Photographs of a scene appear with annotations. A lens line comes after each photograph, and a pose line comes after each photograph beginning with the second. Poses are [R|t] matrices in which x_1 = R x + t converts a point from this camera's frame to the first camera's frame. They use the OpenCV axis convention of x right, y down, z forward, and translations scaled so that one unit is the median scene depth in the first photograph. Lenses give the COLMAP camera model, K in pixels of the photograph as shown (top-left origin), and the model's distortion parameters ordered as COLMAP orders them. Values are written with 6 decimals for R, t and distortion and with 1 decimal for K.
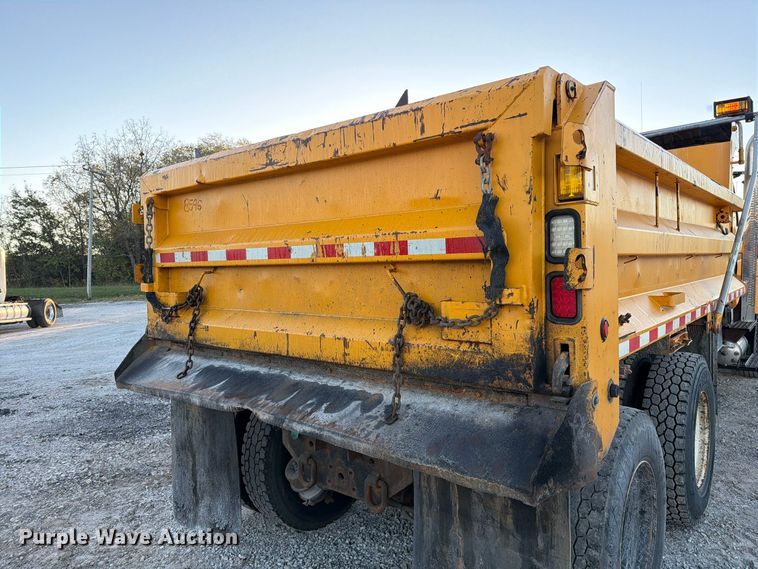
lens RADIAL K [[528.0, 0, 379.0], [0, 528.0, 284.5], [0, 0, 1]] dist [0.119319, -0.166901]
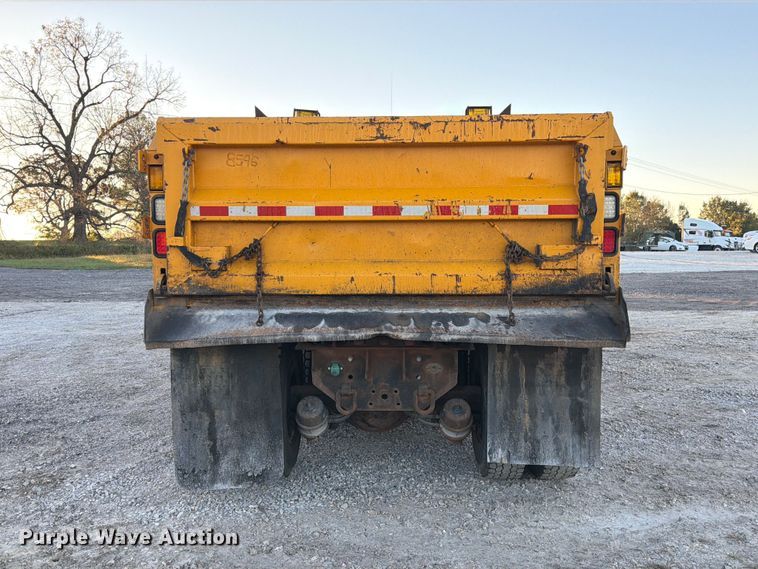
lens RADIAL K [[659.6, 0, 379.0], [0, 659.6, 284.5], [0, 0, 1]] dist [0.168787, -0.260432]
pose [[0.784126, -0.022326, 0.620199, -1.206454], [0.010816, 0.999693, 0.022311, 0.080573], [-0.620507, -0.010787, 0.784127, -0.207603]]
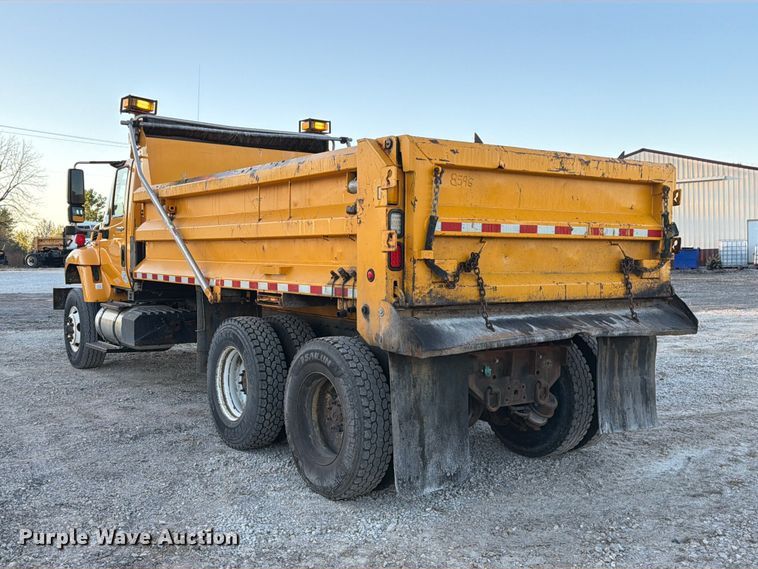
lens RADIAL K [[762.4, 0, 379.0], [0, 762.4, 284.5], [0, 0, 1]] dist [0.179303, -0.340019]
pose [[0.264191, -0.012783, 0.964386, -2.482210], [0.024252, 0.999684, 0.006607, 0.067100], [-0.964165, 0.021643, 0.264418, 0.964874]]
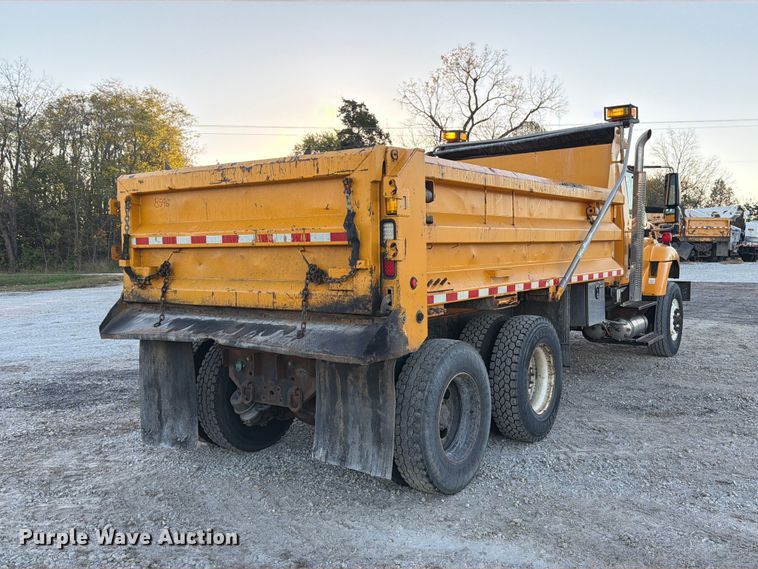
lens RADIAL K [[673.1, 0, 379.0], [0, 673.1, 284.5], [0, 0, 1]] dist [0.189860, -0.344358]
pose [[0.997074, 0.003319, 0.076371, 0.092521], [-0.004359, 0.999900, 0.013445, 0.044388], [-0.076319, -0.013739, 0.996989, -1.016813]]
